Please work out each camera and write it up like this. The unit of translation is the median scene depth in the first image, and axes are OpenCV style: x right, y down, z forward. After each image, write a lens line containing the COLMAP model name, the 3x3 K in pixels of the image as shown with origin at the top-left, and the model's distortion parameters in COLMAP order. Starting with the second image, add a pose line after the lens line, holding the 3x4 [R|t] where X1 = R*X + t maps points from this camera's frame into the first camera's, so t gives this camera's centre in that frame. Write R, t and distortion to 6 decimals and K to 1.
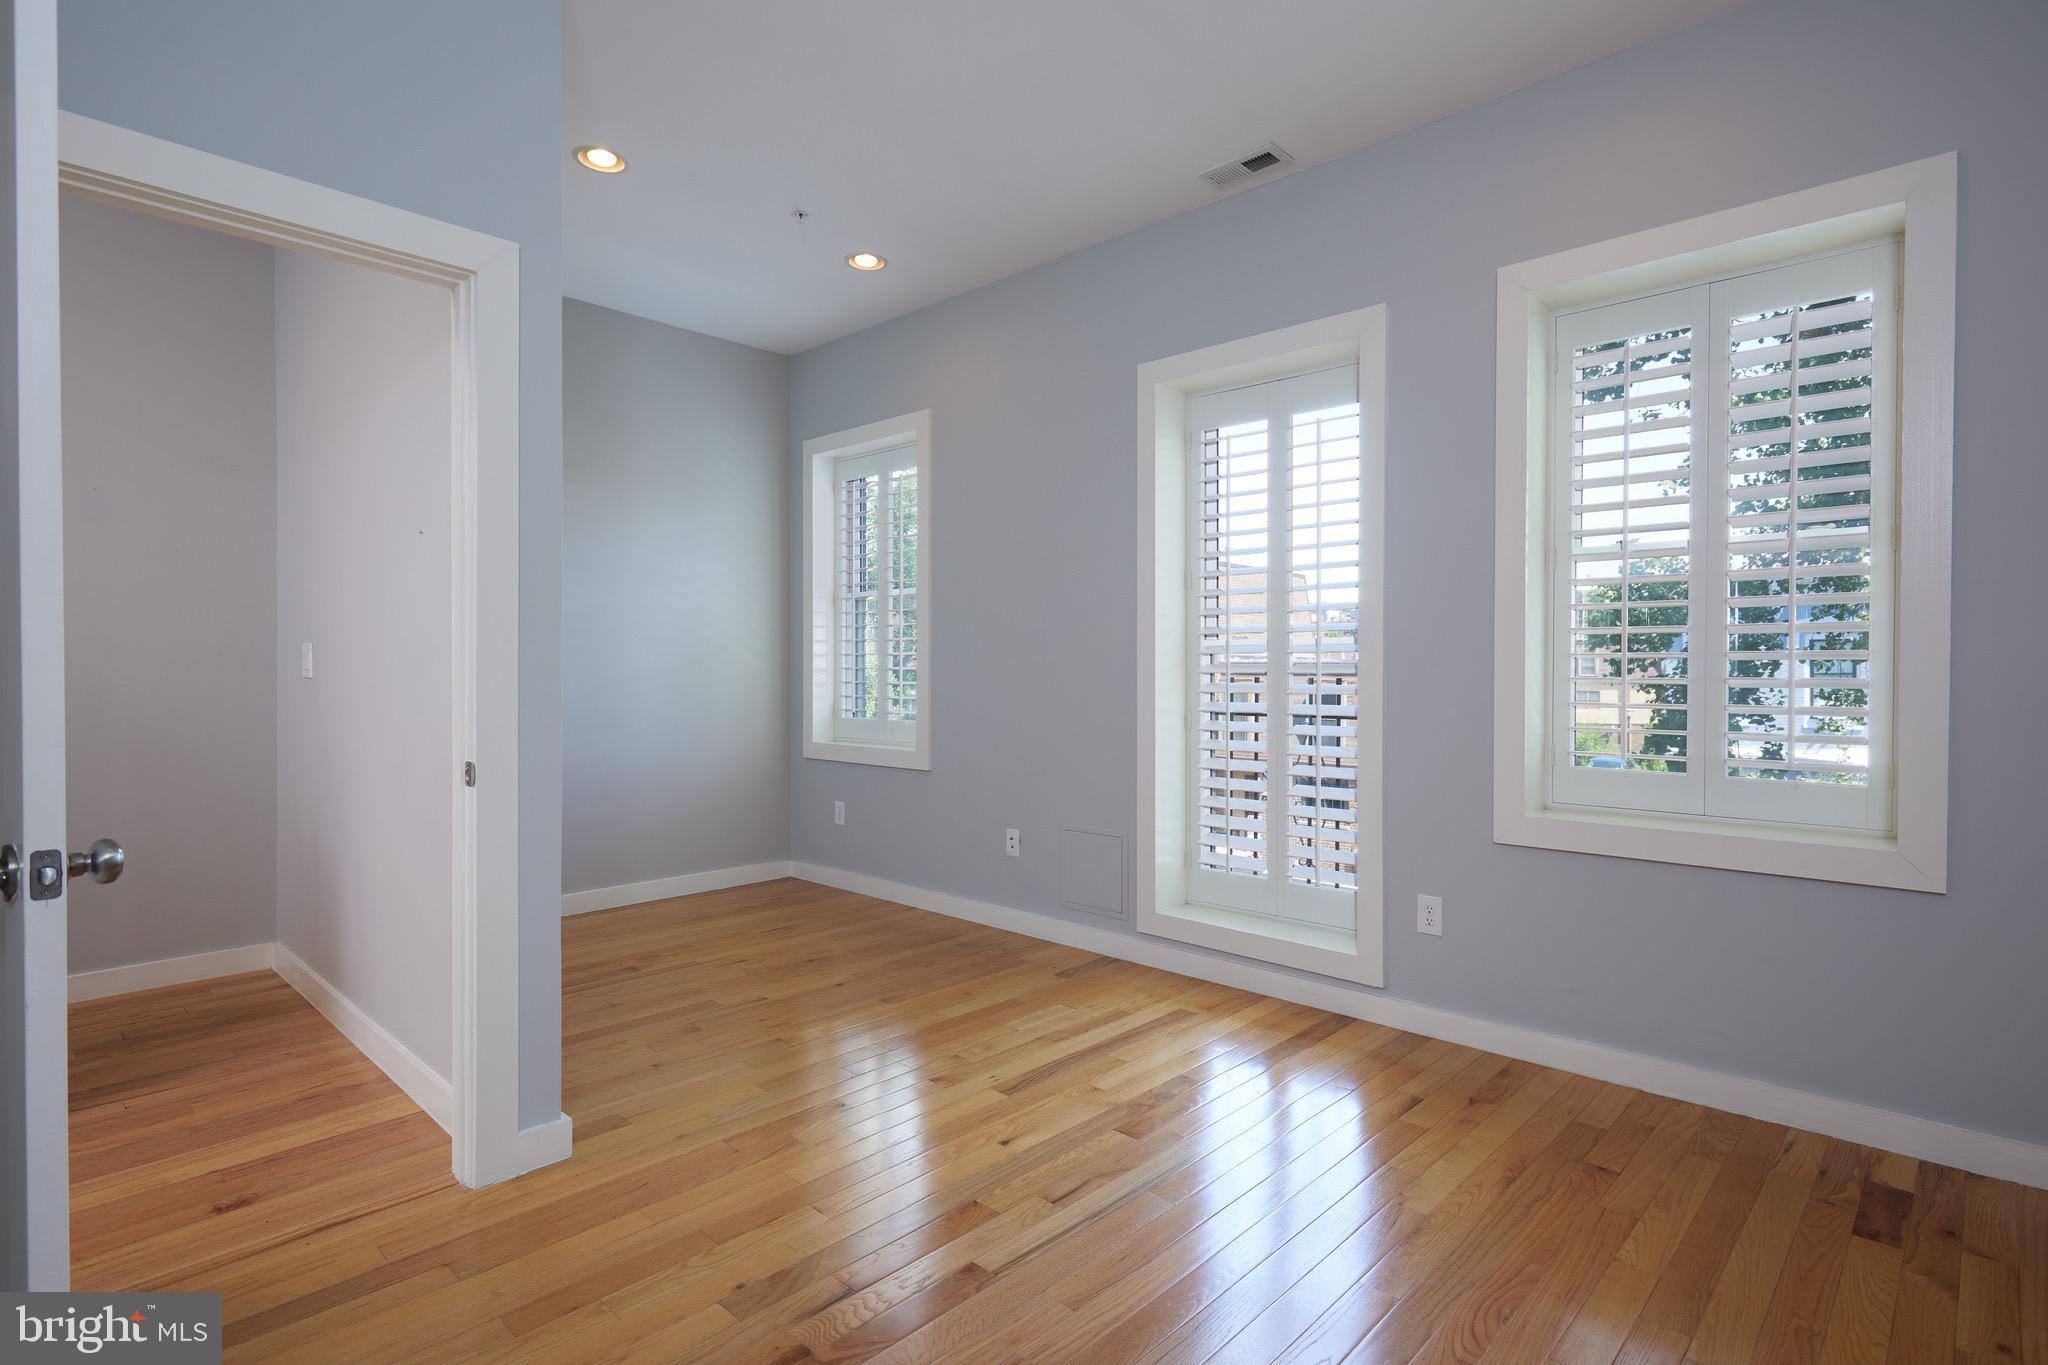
lens RADIAL K [[1018.7, 0, 1016.8], [0, 1018.7, 674.6], [0, 0, 1]] dist [0.001299, 0.000154]
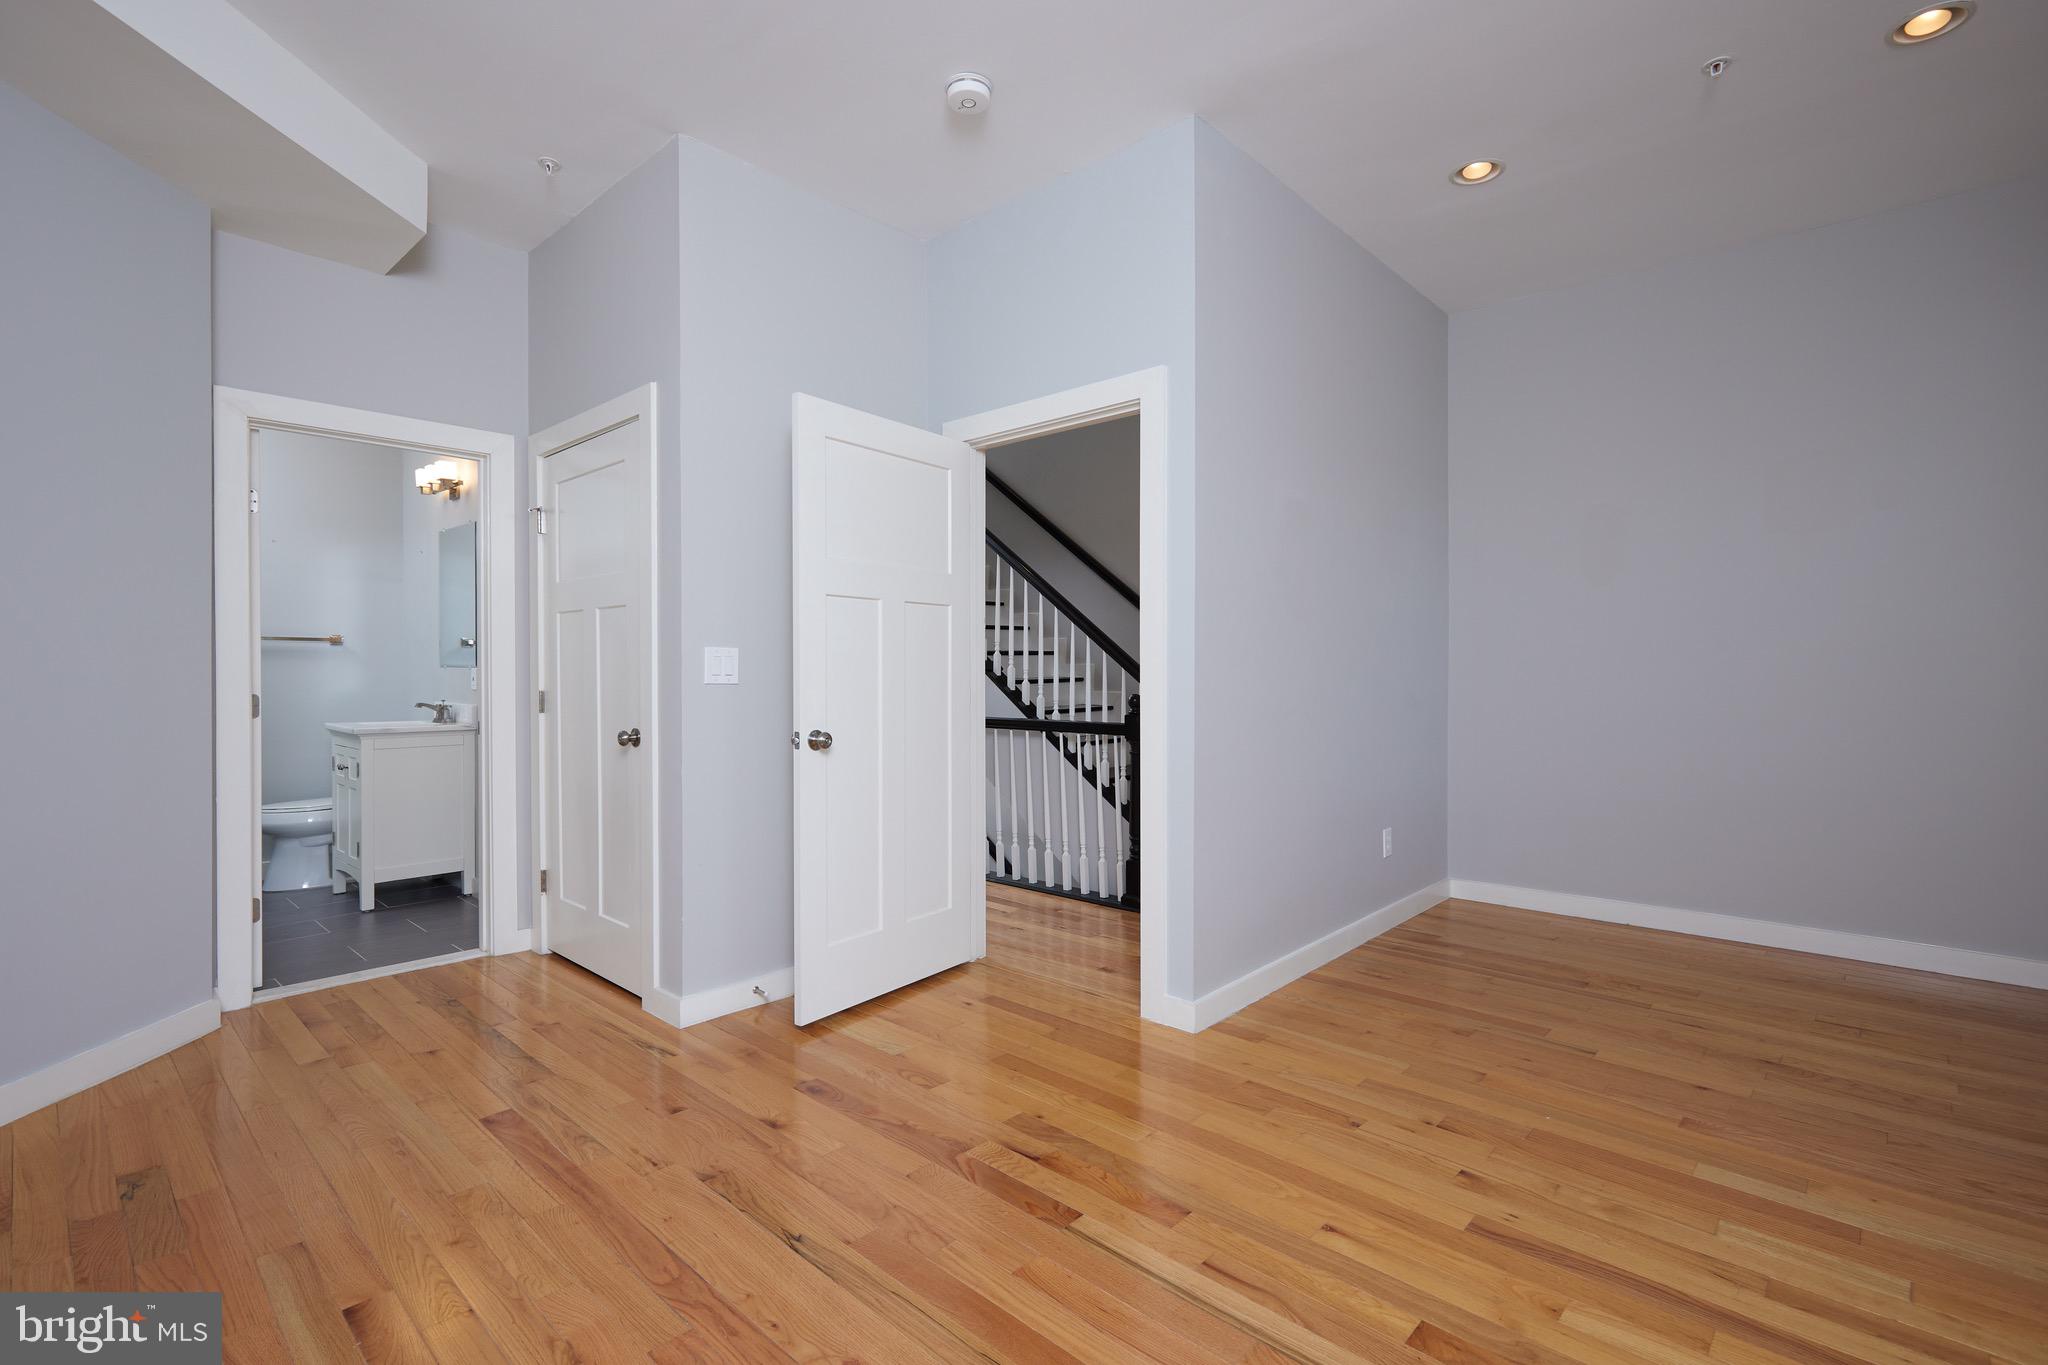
lens RADIAL K [[939.6, 0, 1020.4], [0, 939.6, 677.9], [0, 0, 1]] dist [0.002090, 0.000304]
pose [[0.008762, 0.009180, -0.999919, 0.564475], [-0.003773, 0.999951, 0.009147, 0.000123], [0.999954, 0.003692, 0.008796, 0.550650]]
